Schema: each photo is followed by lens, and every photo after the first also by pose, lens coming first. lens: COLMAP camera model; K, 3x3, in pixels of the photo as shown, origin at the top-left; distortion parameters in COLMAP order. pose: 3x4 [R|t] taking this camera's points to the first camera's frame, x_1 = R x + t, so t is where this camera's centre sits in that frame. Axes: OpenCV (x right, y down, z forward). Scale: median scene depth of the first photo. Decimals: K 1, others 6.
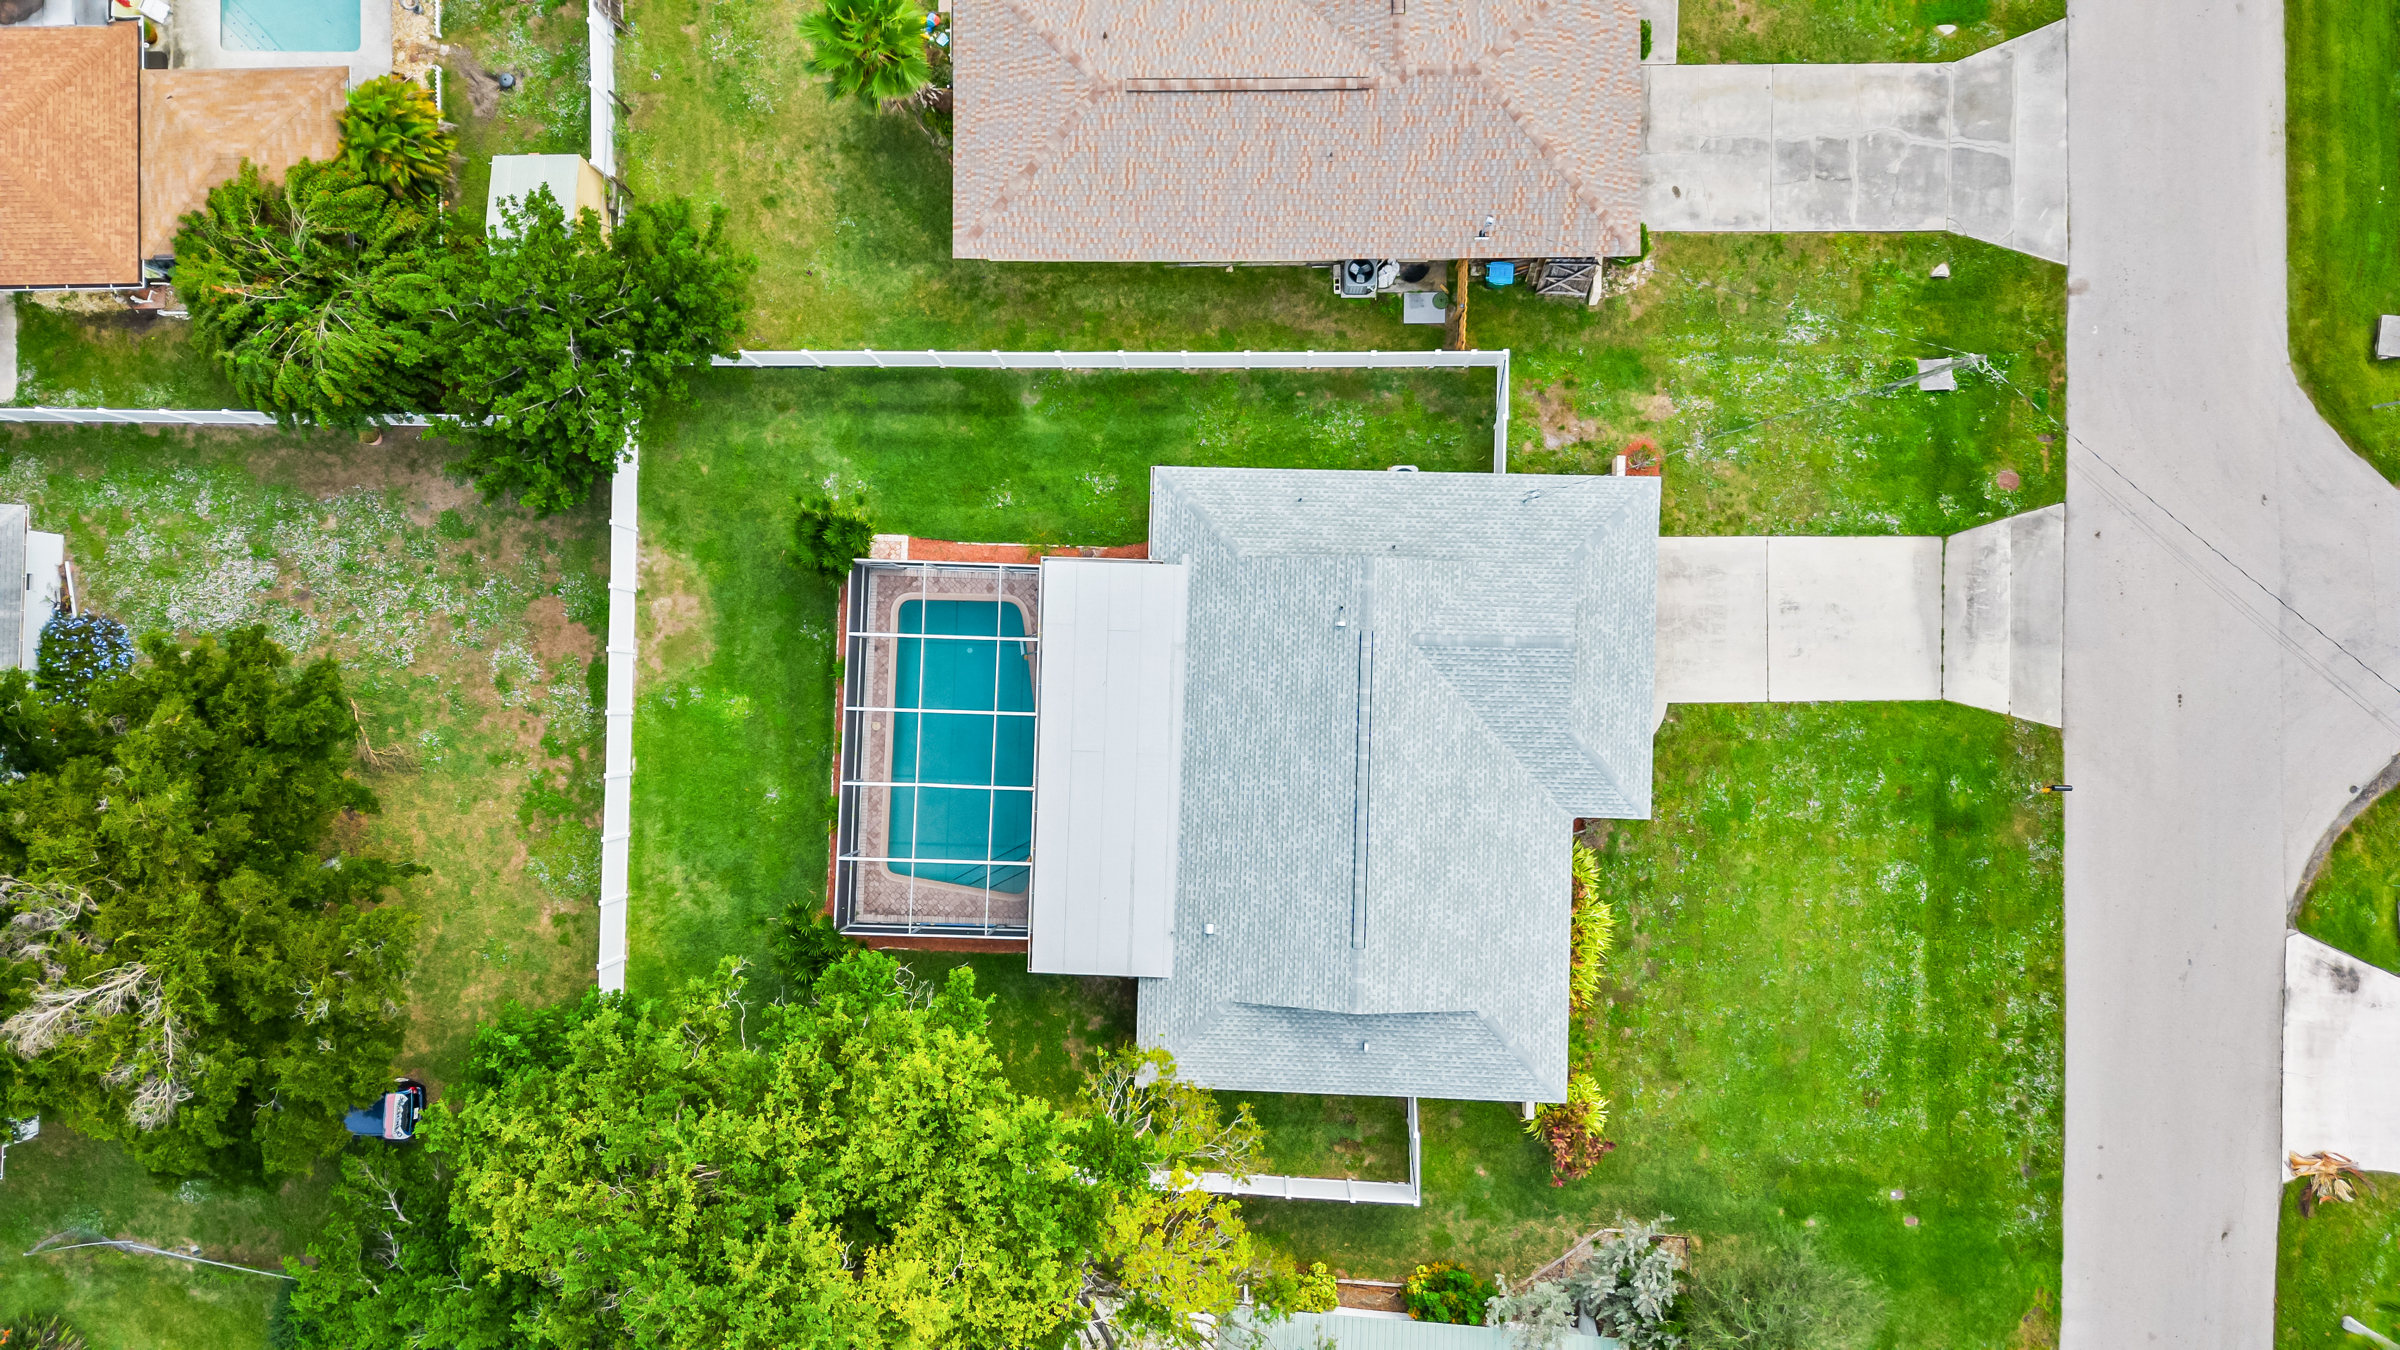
lens RADIAL K [[1664.5, 0, 1191.9], [0, 1664.5, 677.7], [0, 0, 1]] dist [0.072194, -0.093149]
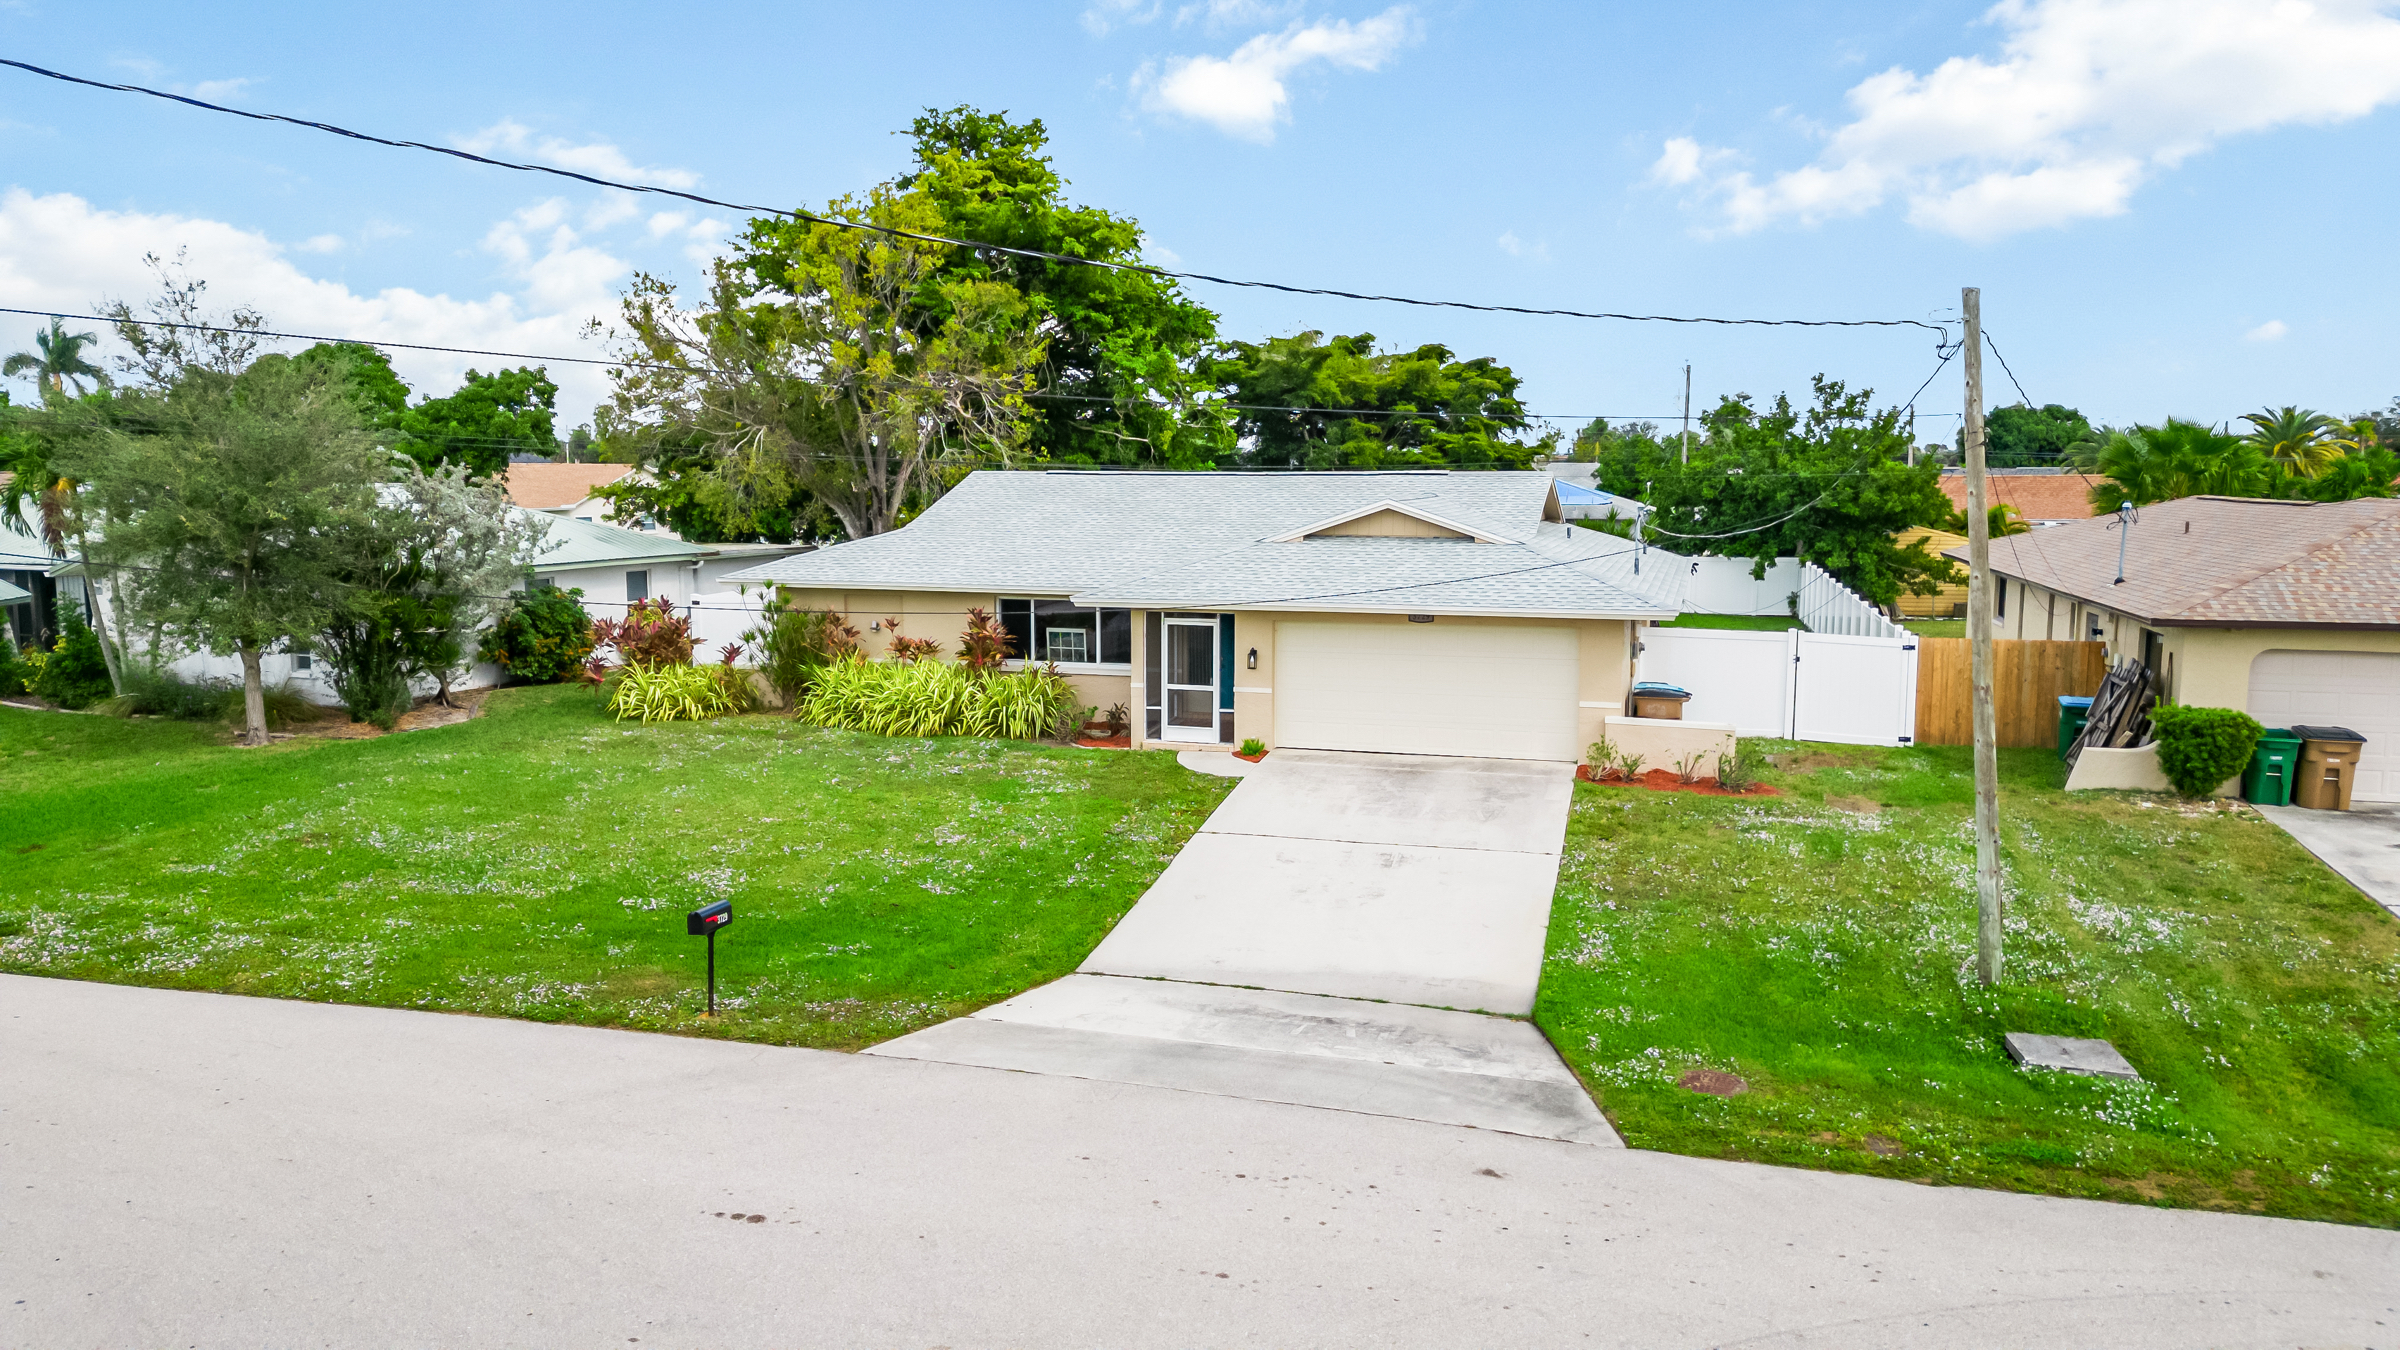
lens RADIAL K [[1664.5, 0, 1191.9], [0, 1664.5, 677.7], [0, 0, 1]] dist [0.072194, -0.093149]
pose [[-0.270191, 0.147181, -0.951491, 0.774584], [-0.962450, -0.014366, 0.271080, -0.108792], [0.026229, 0.989005, 0.145536, 0.888605]]
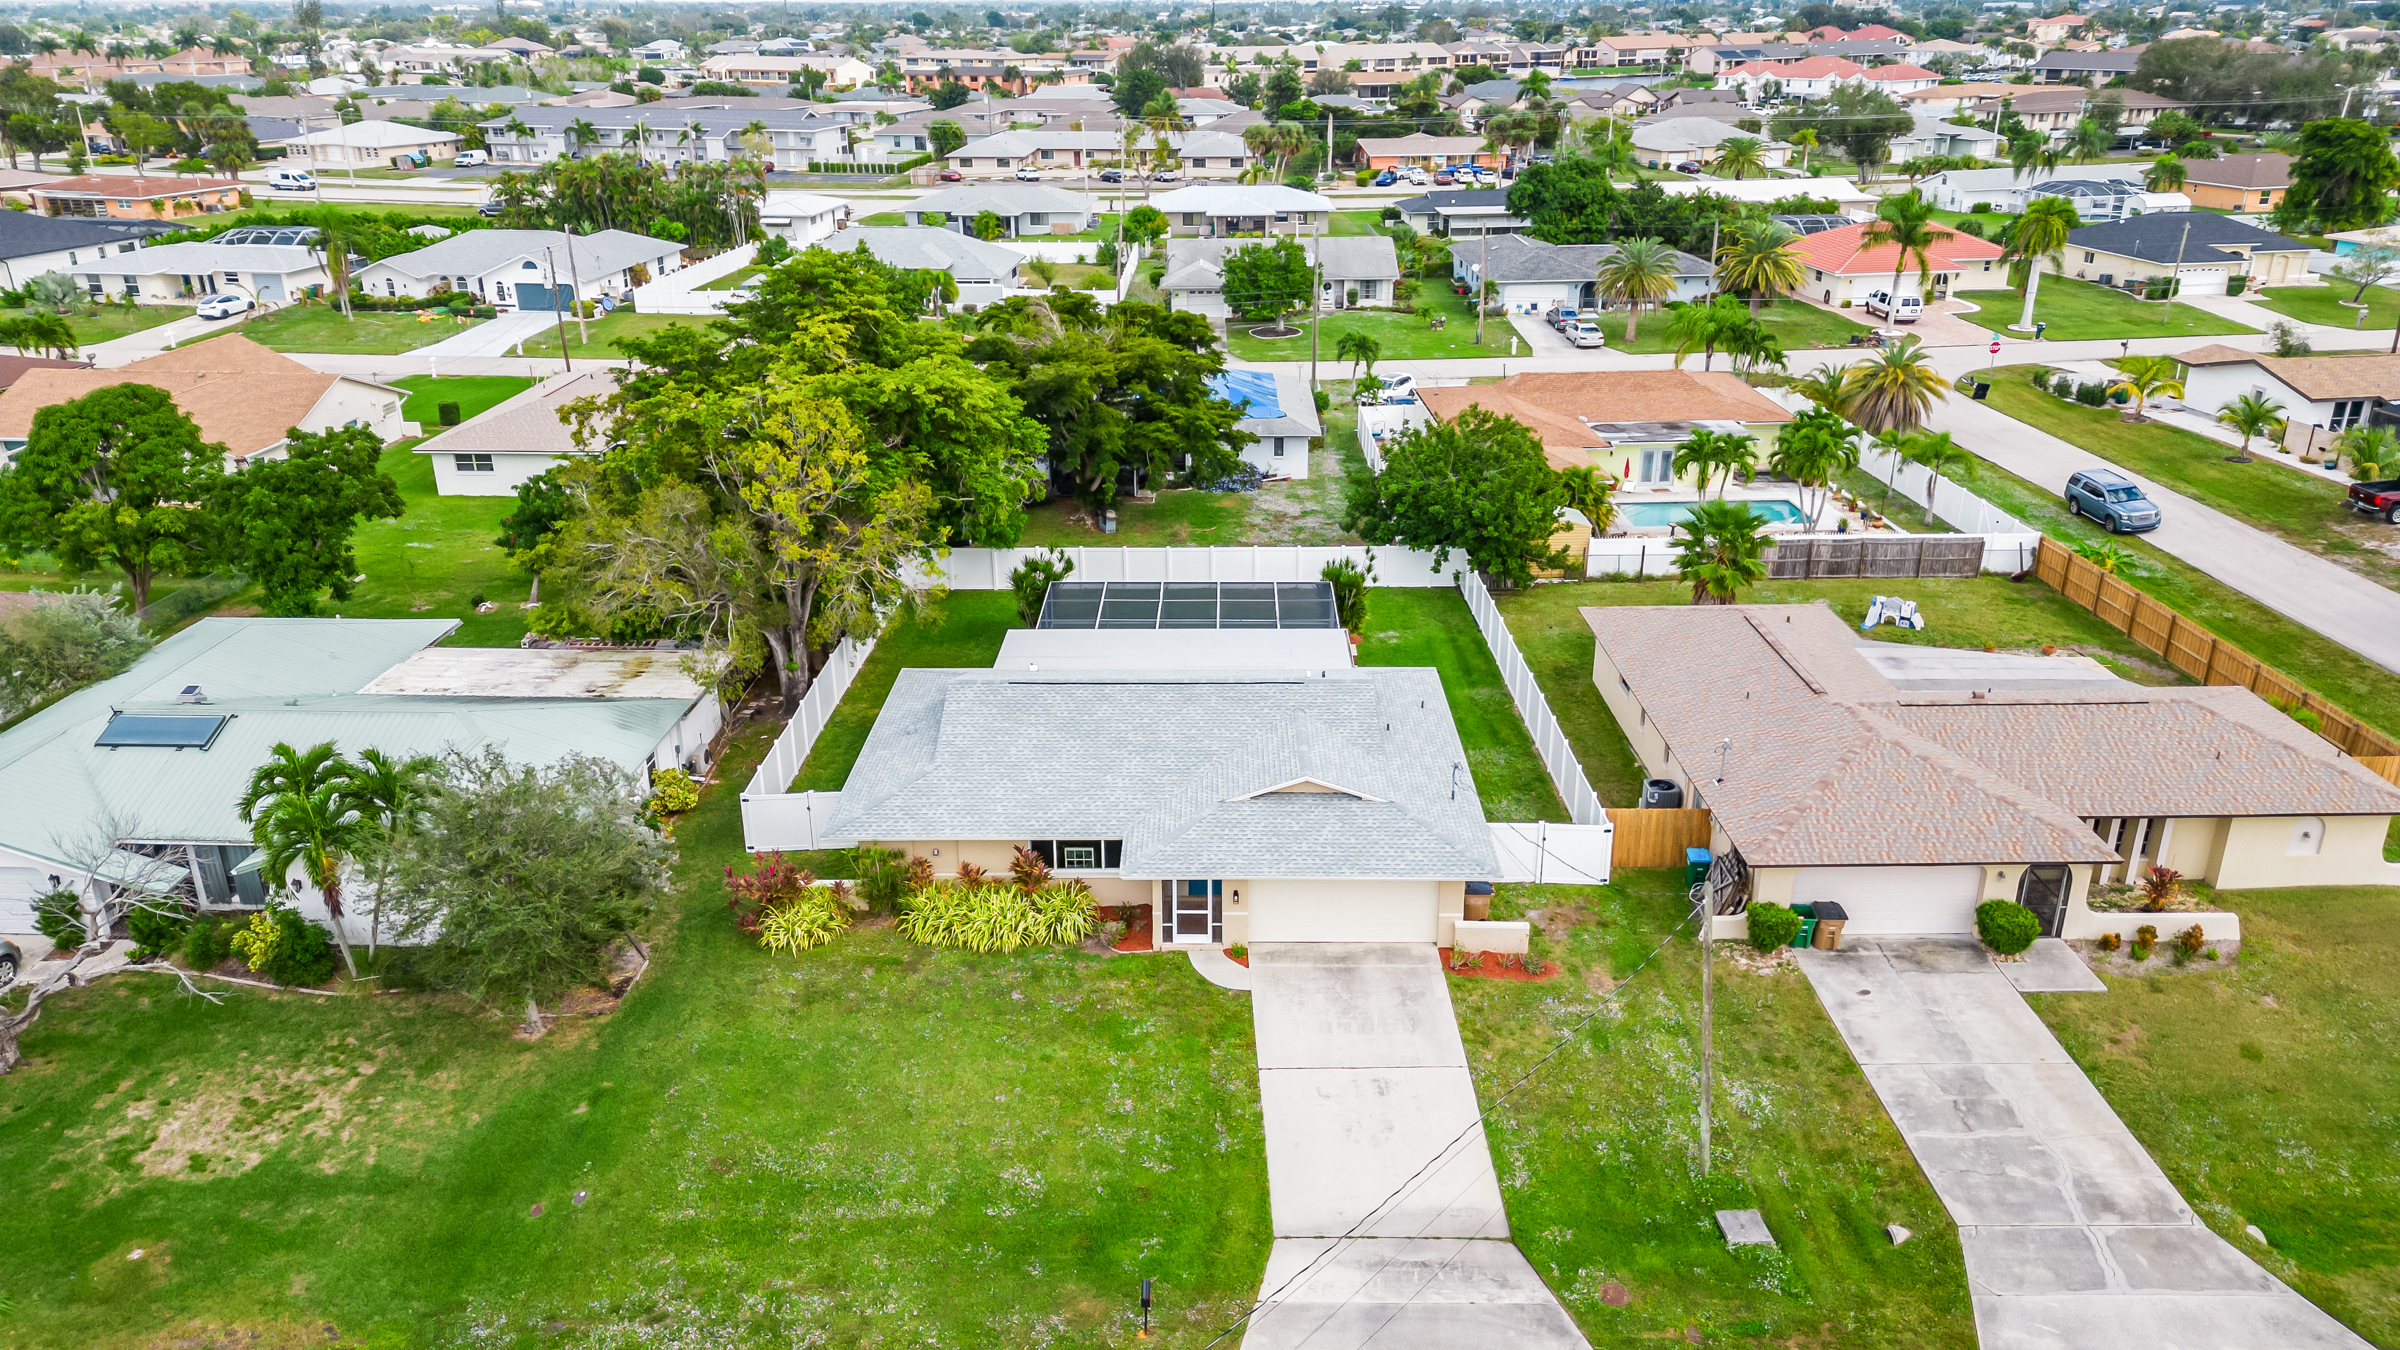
lens RADIAL K [[1664.5, 0, 1191.9], [0, 1664.5, 677.7], [0, 0, 1]] dist [0.072194, -0.093149]
pose [[0.011893, 0.400739, -0.916115, 0.987508], [-0.999665, 0.025812, -0.001687, 0.042120], [0.022971, 0.915828, 0.400912, 0.514455]]
